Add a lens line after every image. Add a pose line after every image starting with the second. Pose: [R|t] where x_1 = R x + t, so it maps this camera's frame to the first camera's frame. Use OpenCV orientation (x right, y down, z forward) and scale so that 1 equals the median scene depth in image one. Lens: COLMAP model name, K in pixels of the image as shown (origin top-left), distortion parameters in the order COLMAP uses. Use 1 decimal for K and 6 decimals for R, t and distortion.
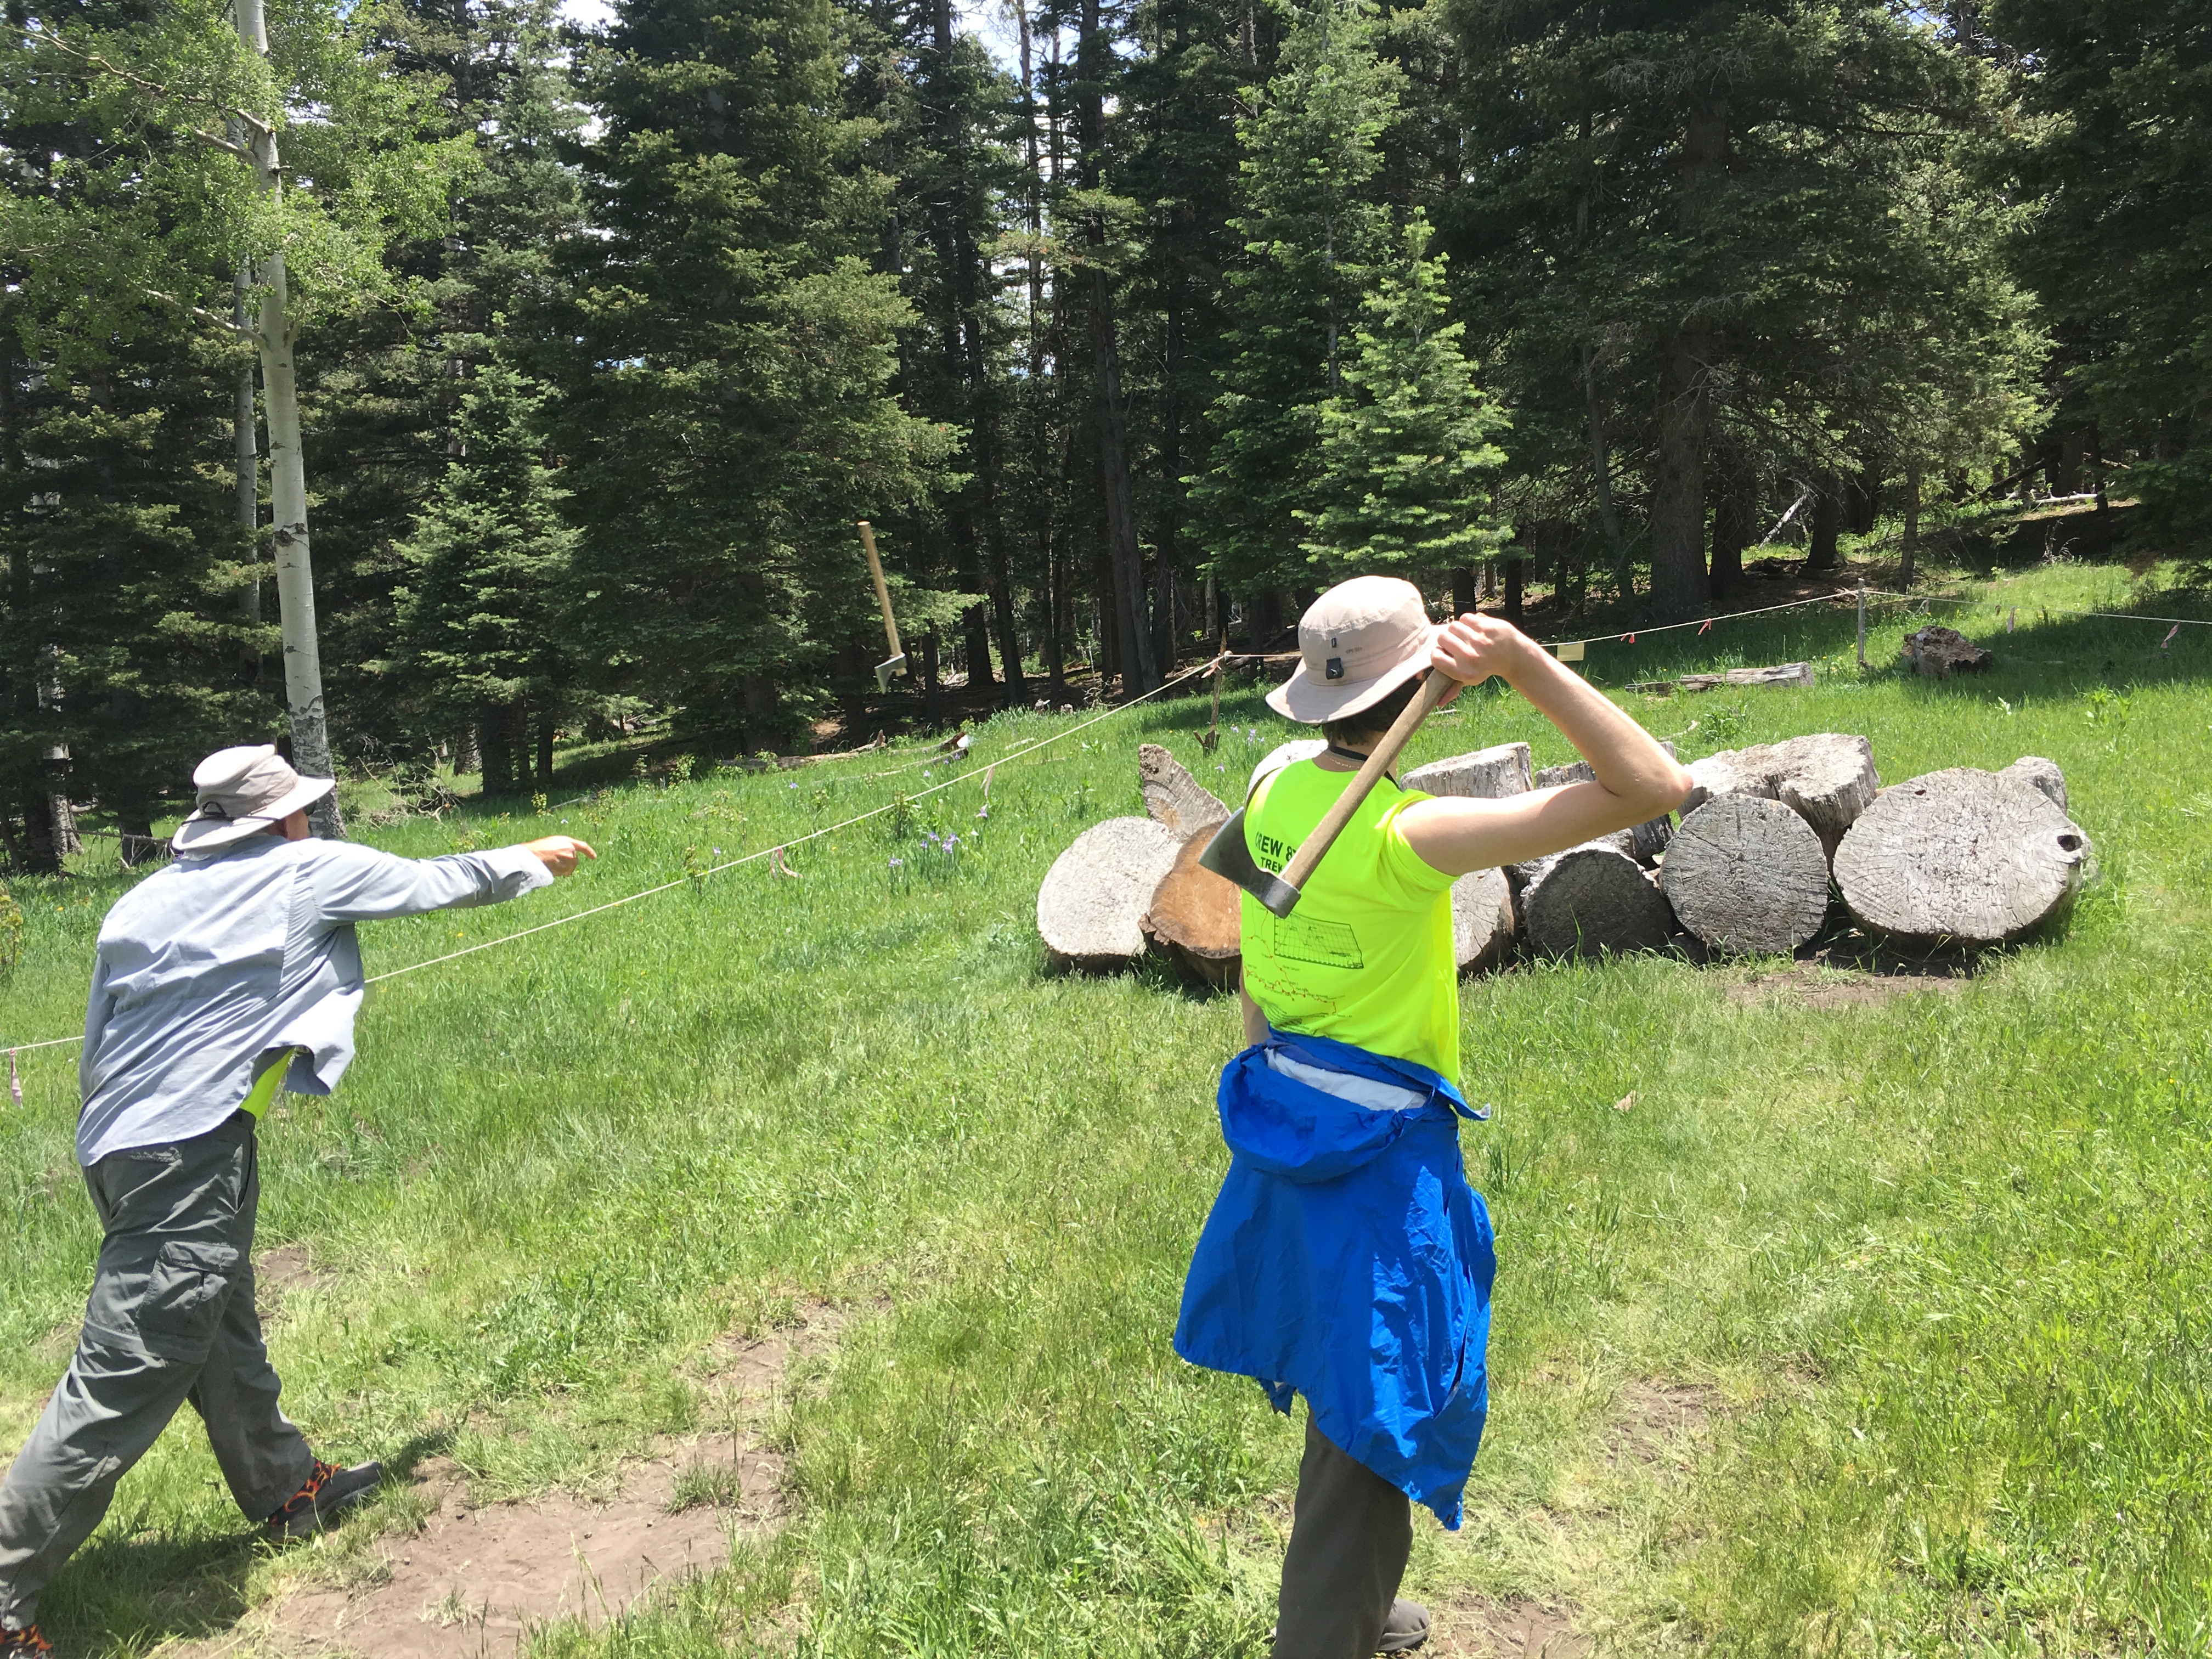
lens RADIAL K [[1859.3, 0, 1102.6], [0, 1859.3, 865.0], [0, 0, 1]] dist [0.085491, -0.101603]
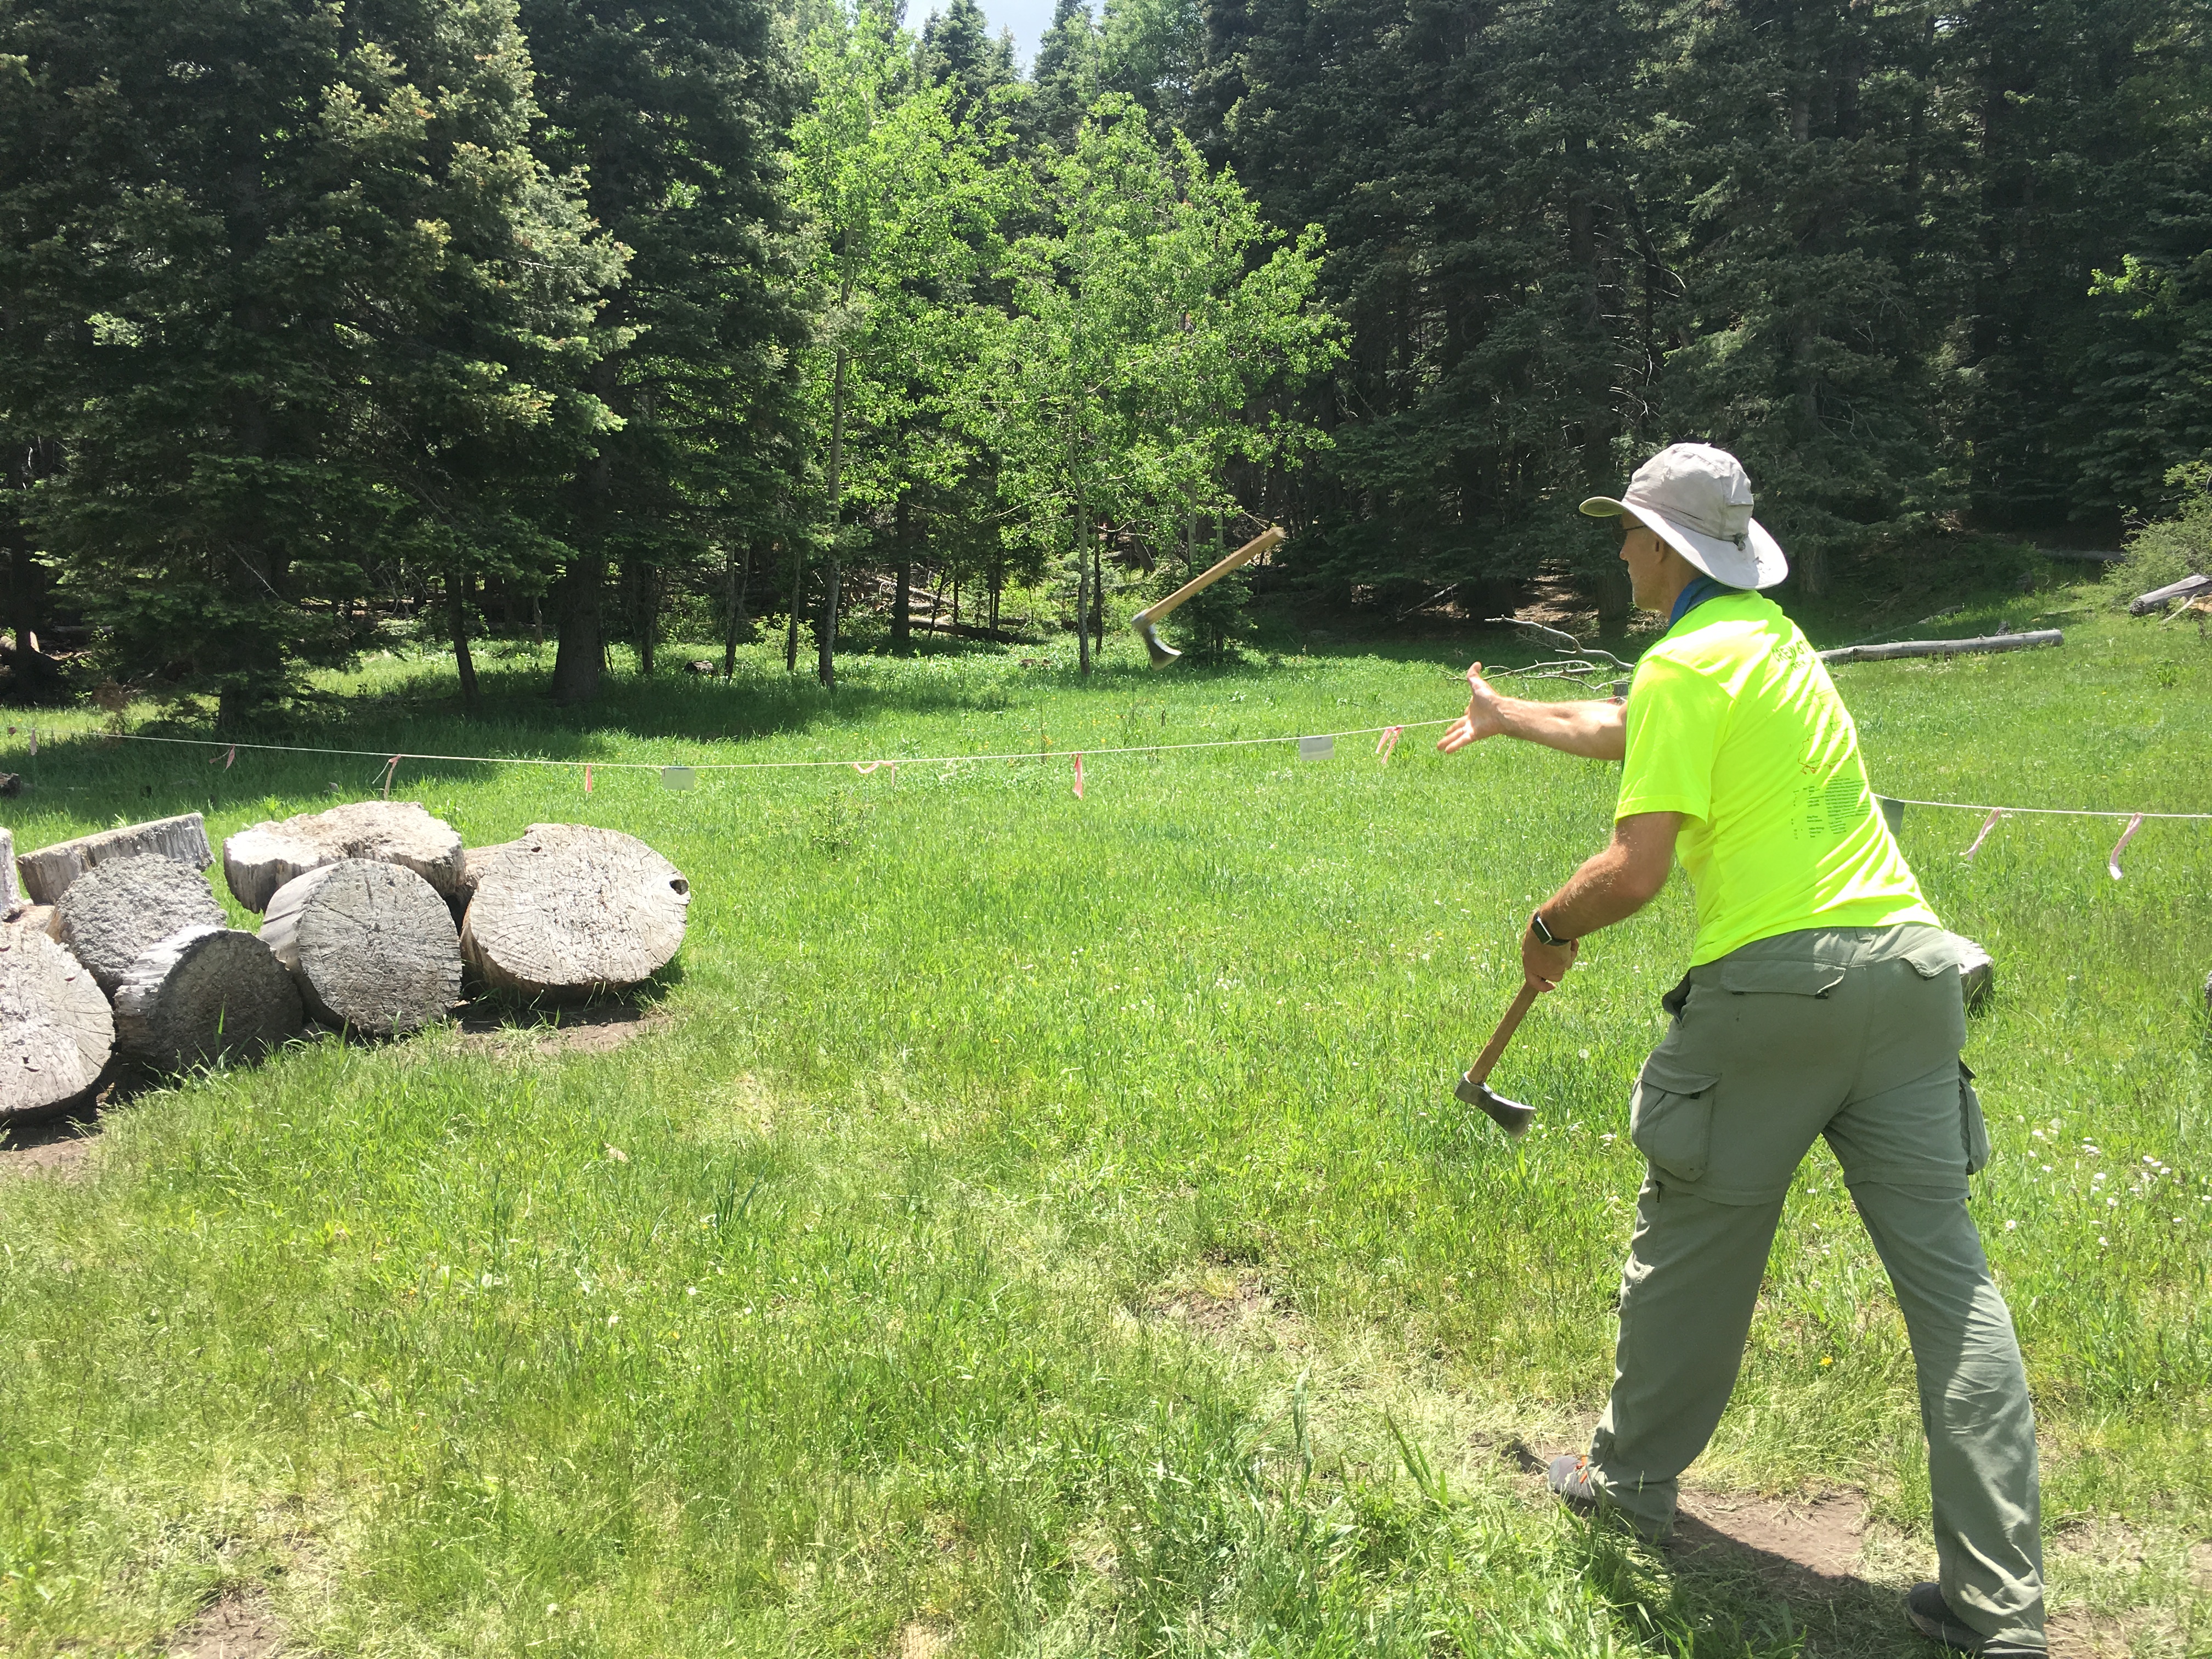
lens RADIAL K [[1854.3, 0, 1095.6], [0, 1854.3, 885.5], [0, 0, 1]] dist [0.093410, -0.132650]
pose [[0.388044, -0.029438, 0.921170, -0.306684], [0.111186, 0.993685, -0.015082, 0.023873], [-0.914909, 0.108274, 0.388867, 0.273807]]
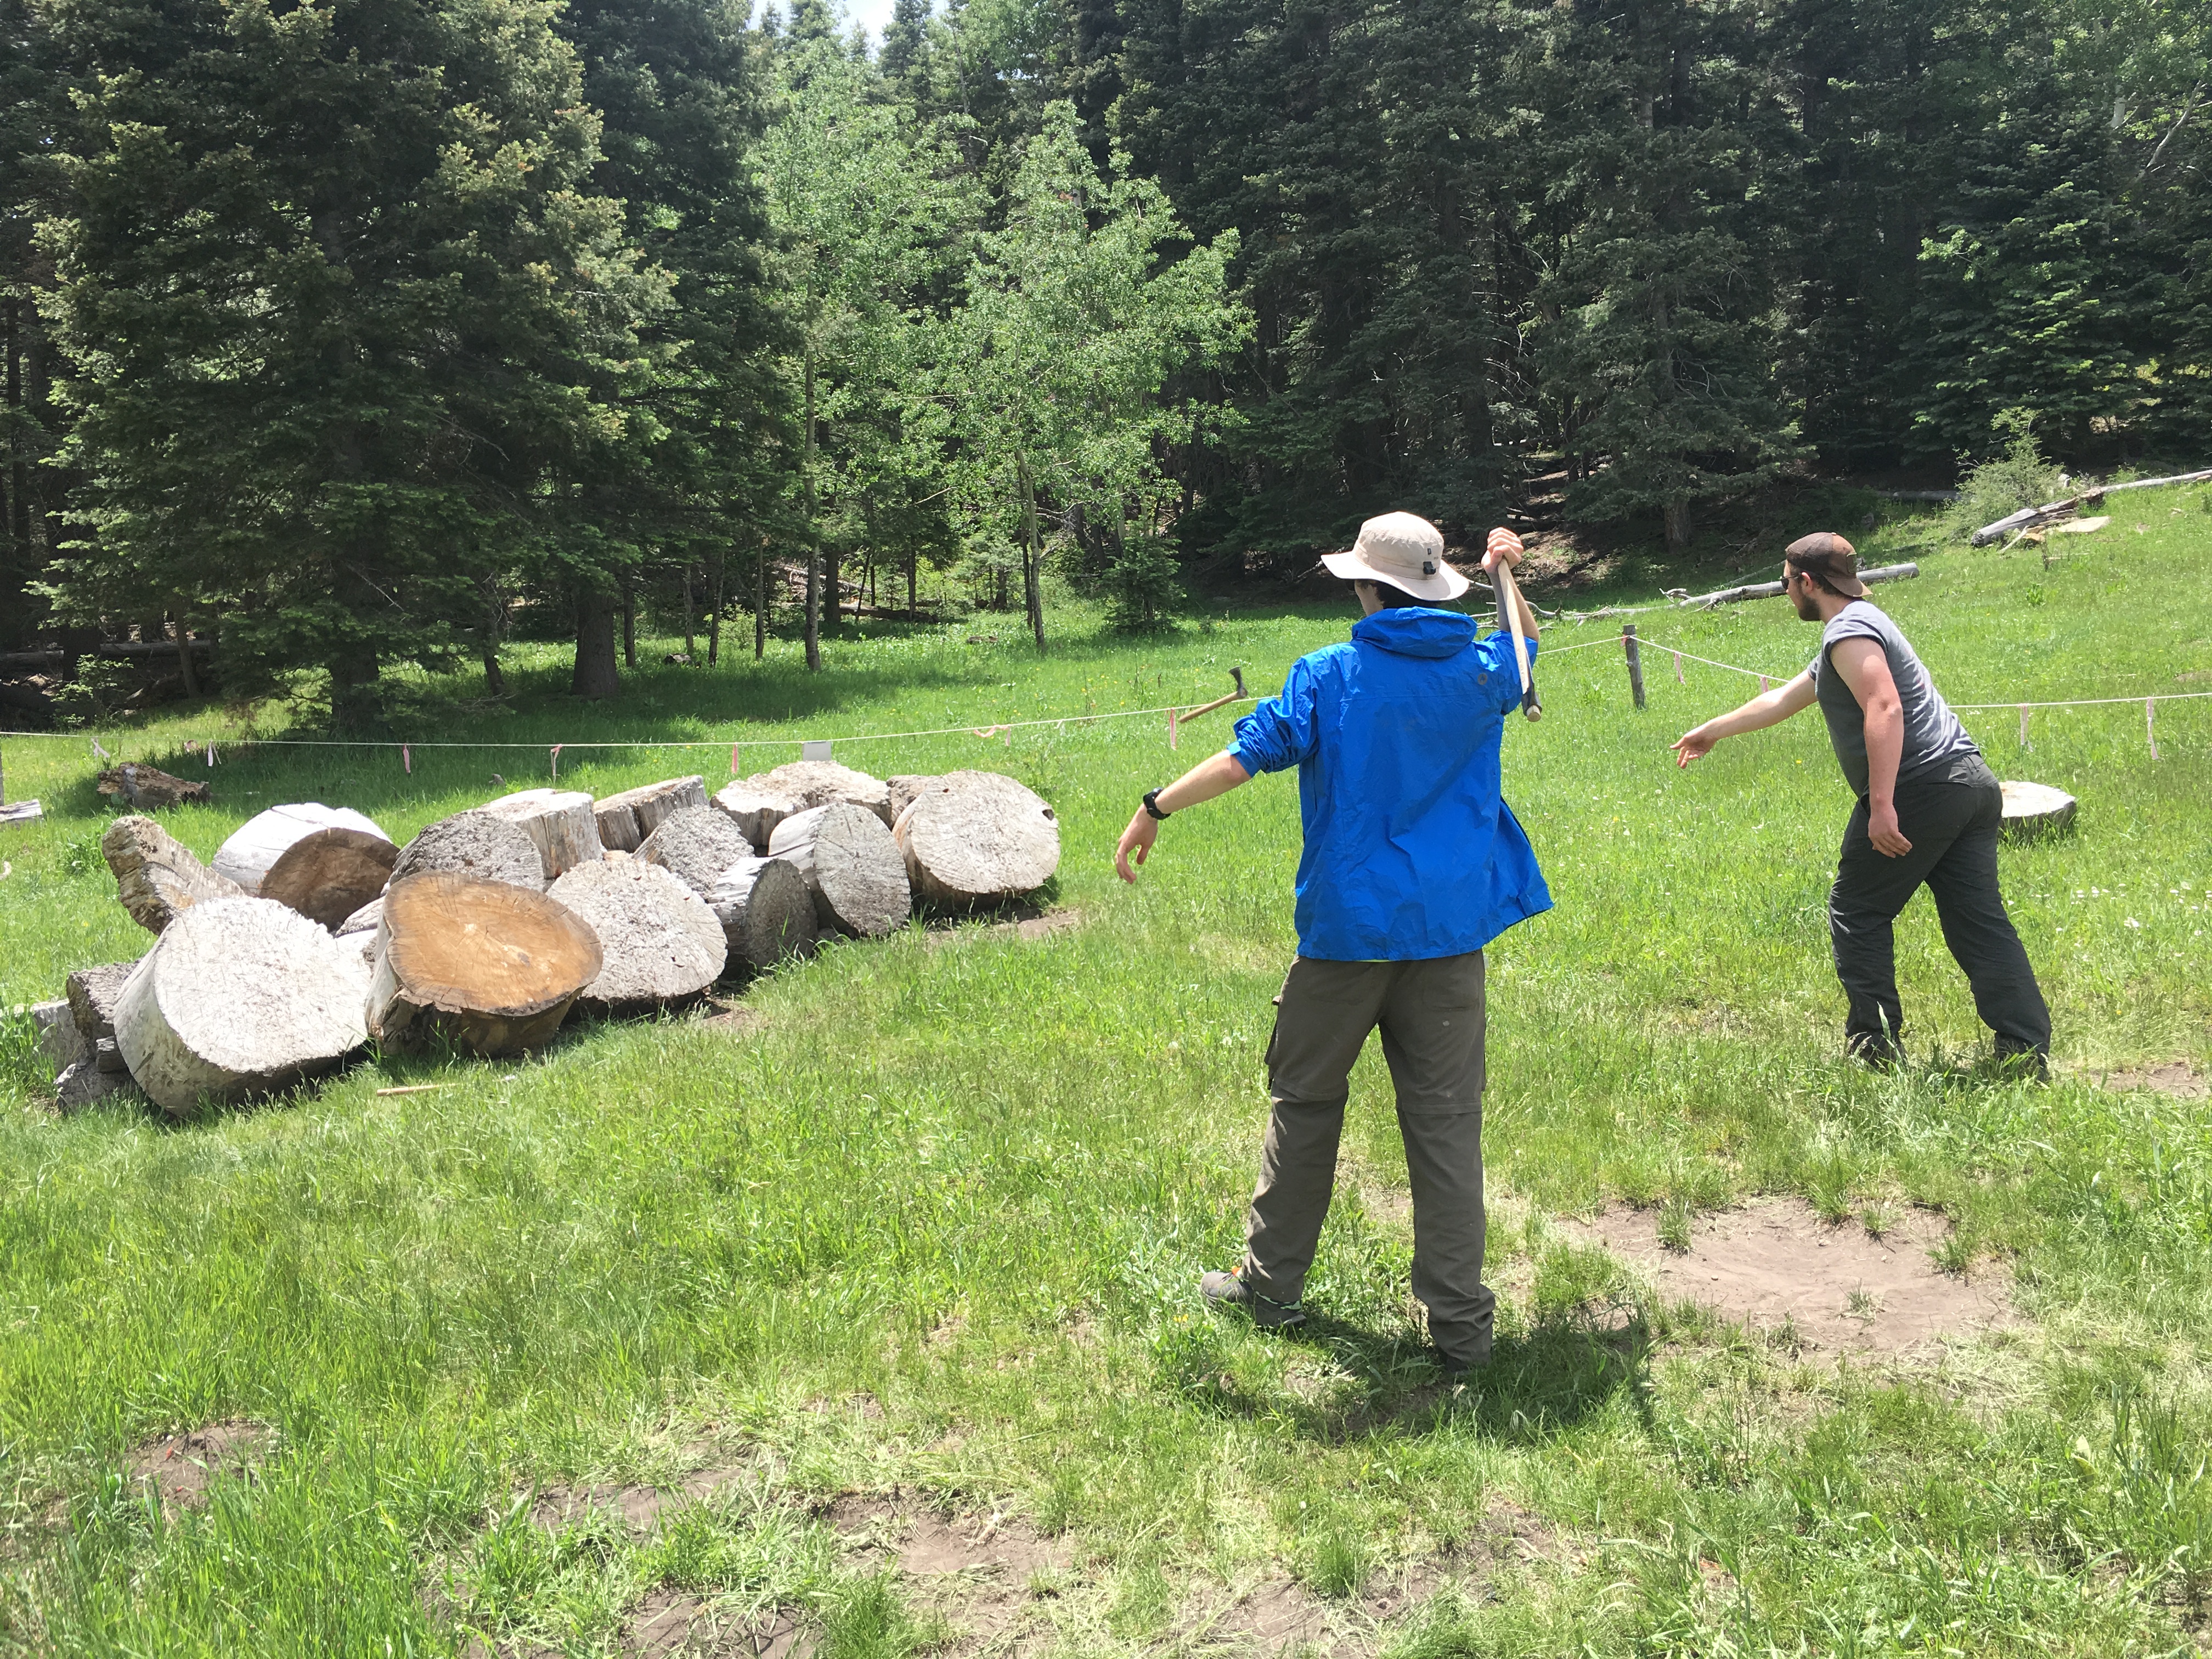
lens RADIAL K [[1859.3, 0, 1102.6], [0, 1859.3, 865.0], [0, 0, 1]] dist [0.085491, -0.101603]
pose [[0.298559, -0.052239, 0.952961, -0.613383], [0.173688, 0.984801, -0.000431, 0.025067], [-0.938454, 0.165646, 0.303094, 0.425941]]
